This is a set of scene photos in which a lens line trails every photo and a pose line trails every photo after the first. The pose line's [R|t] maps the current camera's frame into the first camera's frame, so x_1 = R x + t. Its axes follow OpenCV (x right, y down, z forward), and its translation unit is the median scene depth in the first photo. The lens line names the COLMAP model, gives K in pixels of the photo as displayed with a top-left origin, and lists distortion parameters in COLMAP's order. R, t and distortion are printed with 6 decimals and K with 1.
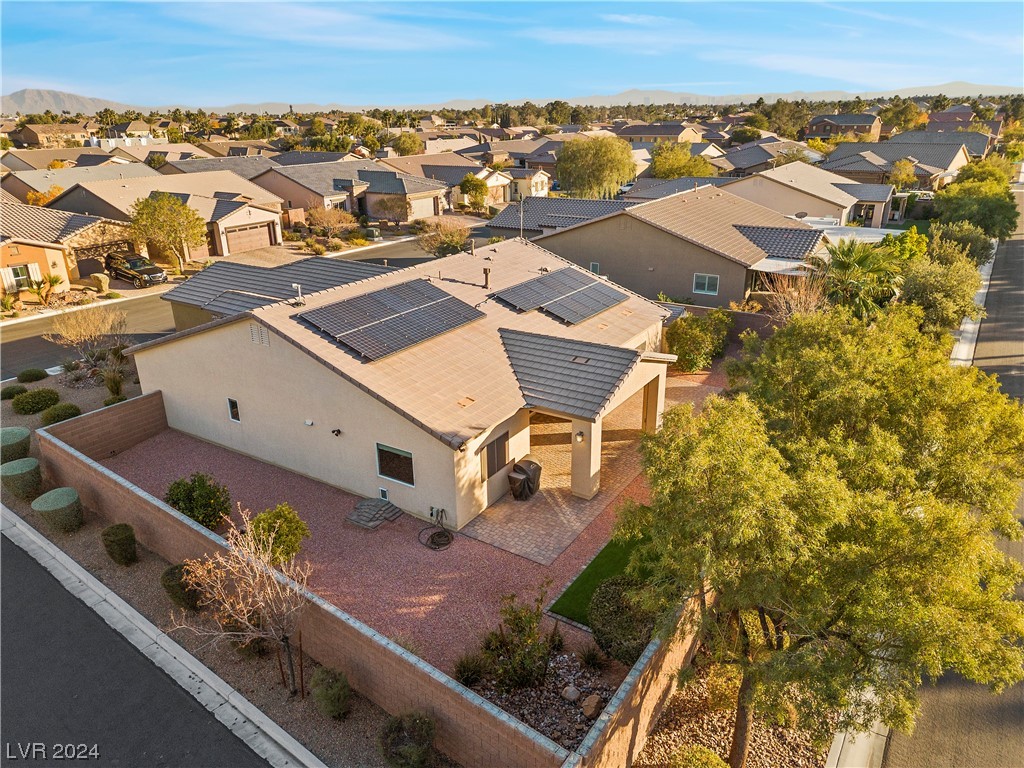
lens RADIAL K [[712.1, 0, 510.7], [0, 712.1, 382.4], [0, 0, 1]] dist [0.075366, -0.067112]
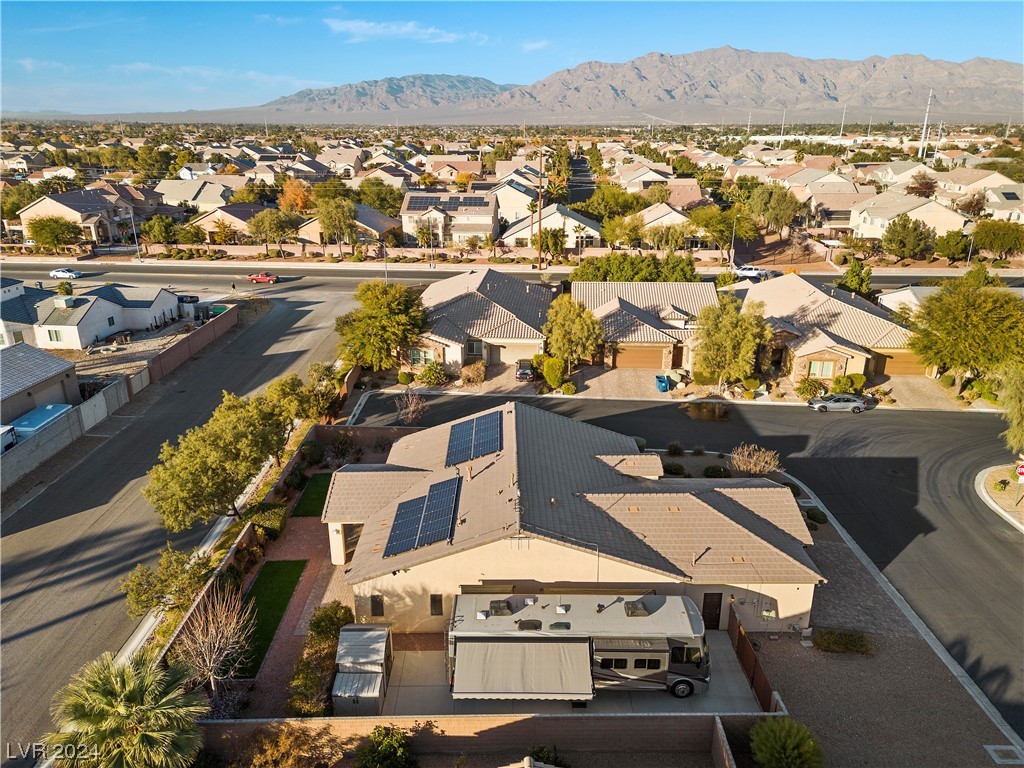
lens RADIAL K [[712.1, 0, 510.7], [0, 712.1, 382.4], [0, 0, 1]] dist [0.075366, -0.067112]
pose [[-0.832663, 0.202840, -0.515294, 0.511105], [-0.181484, 0.779167, 0.599969, -0.995571], [0.523198, 0.593089, -0.611972, 1.595462]]
